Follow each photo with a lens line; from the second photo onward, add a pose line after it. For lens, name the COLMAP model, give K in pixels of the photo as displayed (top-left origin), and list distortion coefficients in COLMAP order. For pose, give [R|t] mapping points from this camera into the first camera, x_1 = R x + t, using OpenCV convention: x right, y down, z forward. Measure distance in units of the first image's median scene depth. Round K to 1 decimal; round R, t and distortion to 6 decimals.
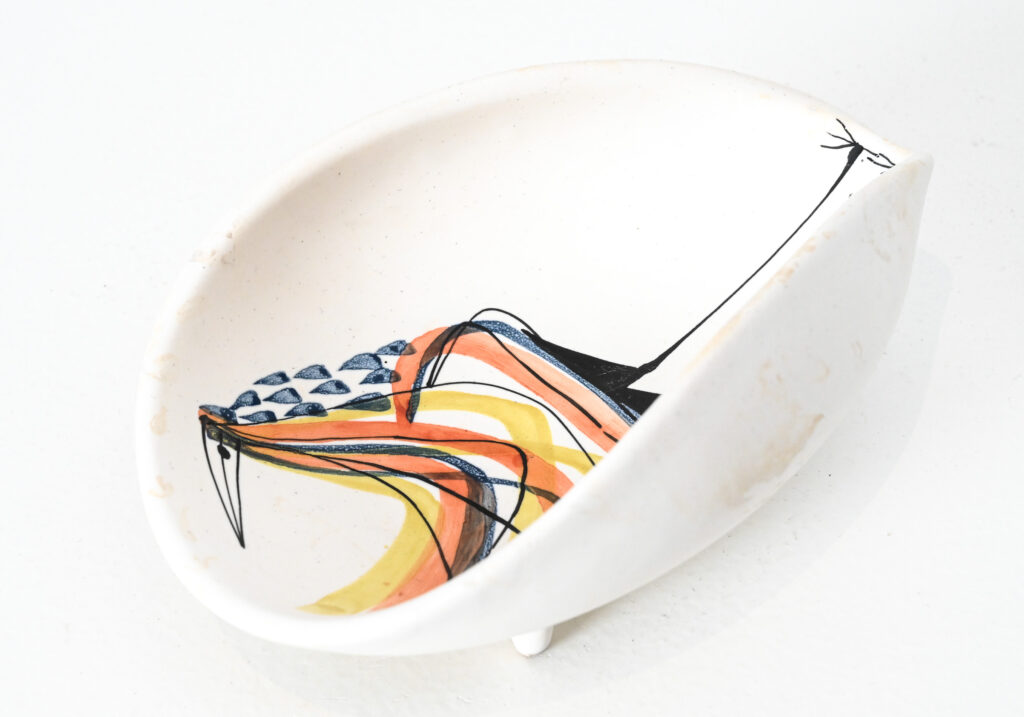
lens RADIAL K [[2597.7, 0, 408.6], [0, 2597.7, 358.7], [0, 0, 1]] dist [0.043961, 0.172560]
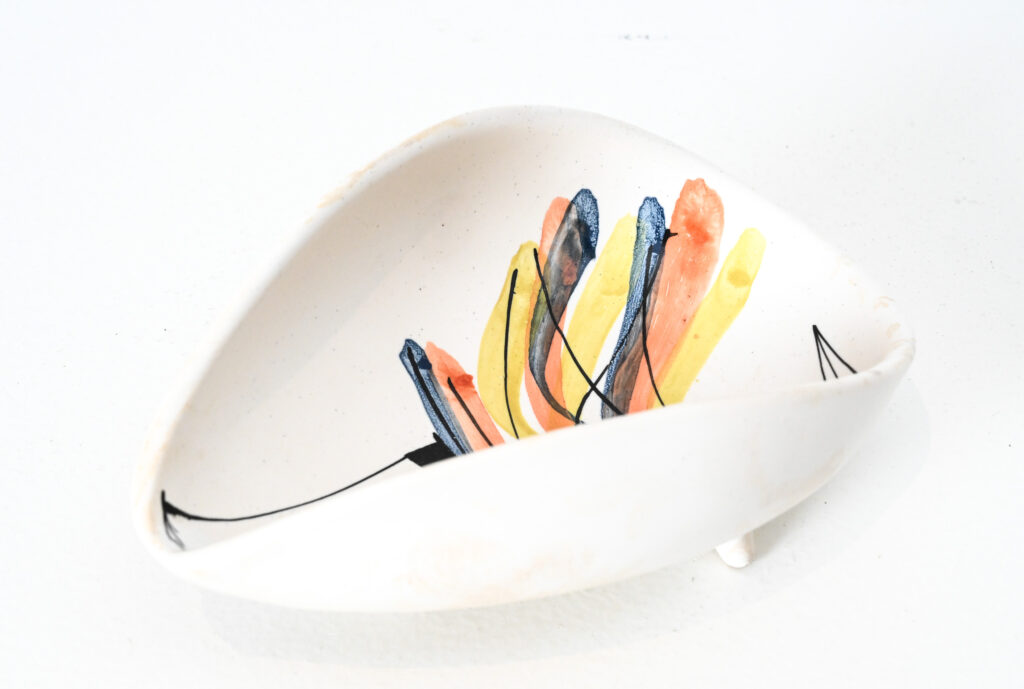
lens RADIAL K [[2554.7, 0, 547.8], [0, 2554.7, 345.7], [0, 0, 1]] dist [0.220590, 0.029711]
pose [[-0.996686, 0.016147, 0.079721, -0.032551], [0.081261, 0.154500, 0.984645, -1.039660], [0.003583, 0.987861, -0.155300, 1.116005]]
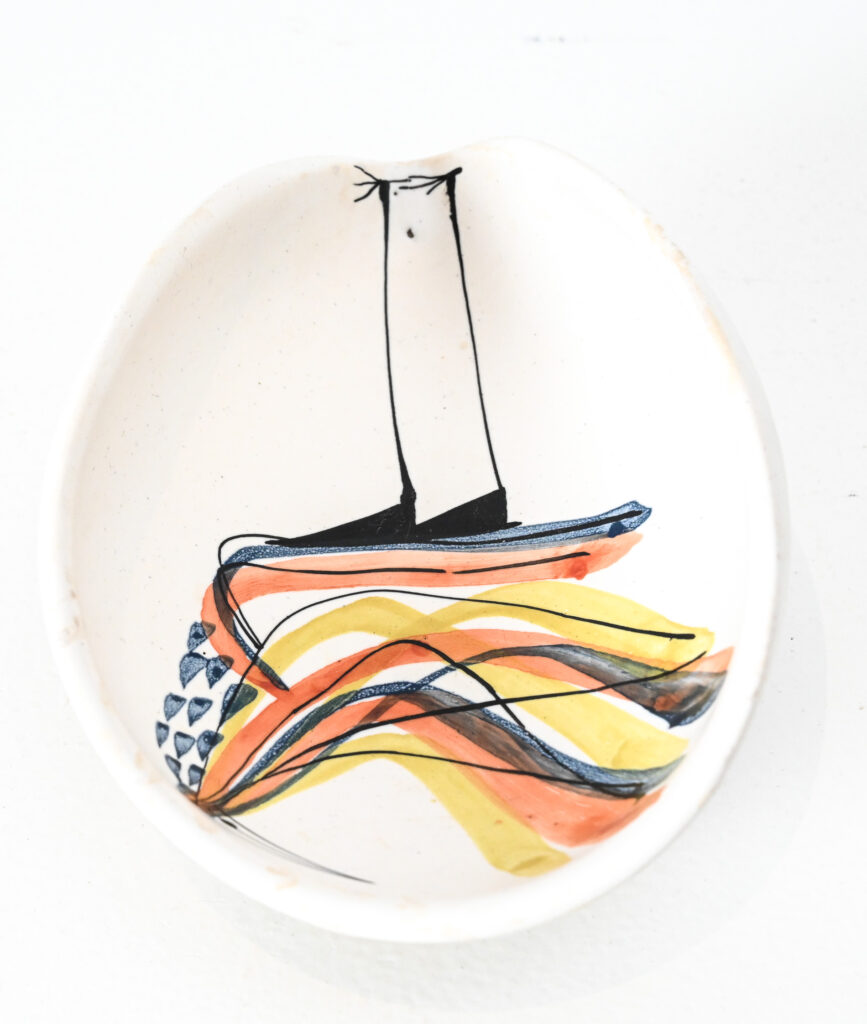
lens RADIAL K [[3116.4, 0, 278.3], [0, 3116.4, 512.5], [0, 0, 1]] dist [0.076325, 0.614382]
pose [[0.631476, -0.499917, 0.592724, -0.557877], [0.526350, 0.837681, 0.145757, -0.167833], [-0.569380, 0.219938, 0.792107, 0.212213]]
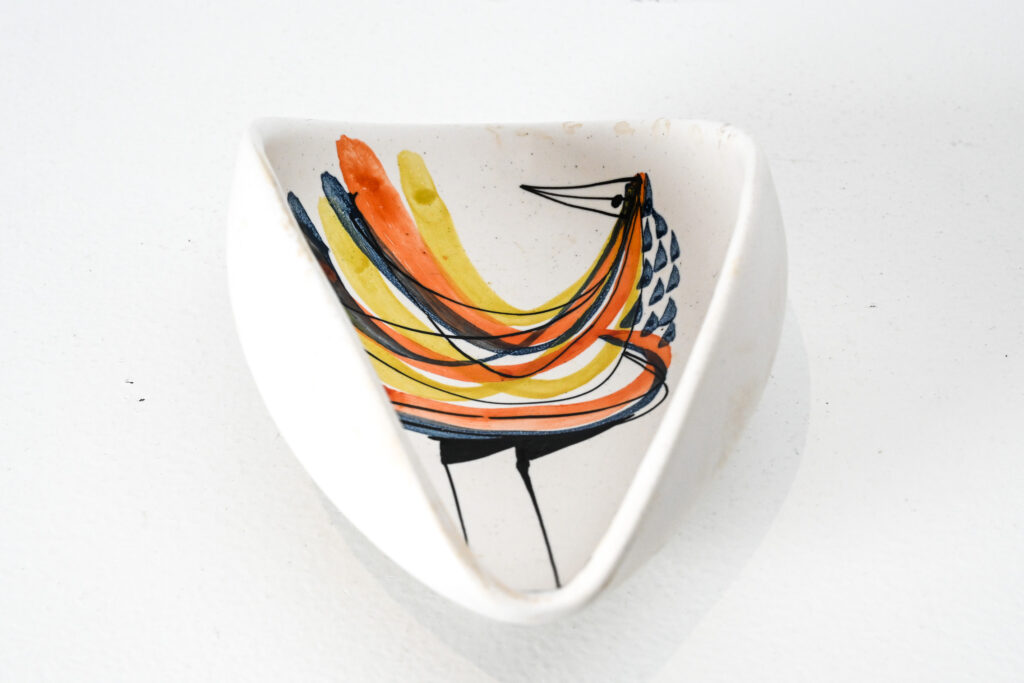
lens RADIAL K [[2096.8, 0, 528.3], [0, 2096.8, 388.2], [0, 0, 1]] dist [0.100648, 0.060639]
pose [[-0.557219, 0.556820, -0.616002, 0.592933], [-0.519681, 0.344747, 0.781716, -0.665240], [0.647640, 0.755712, 0.097269, 0.912718]]
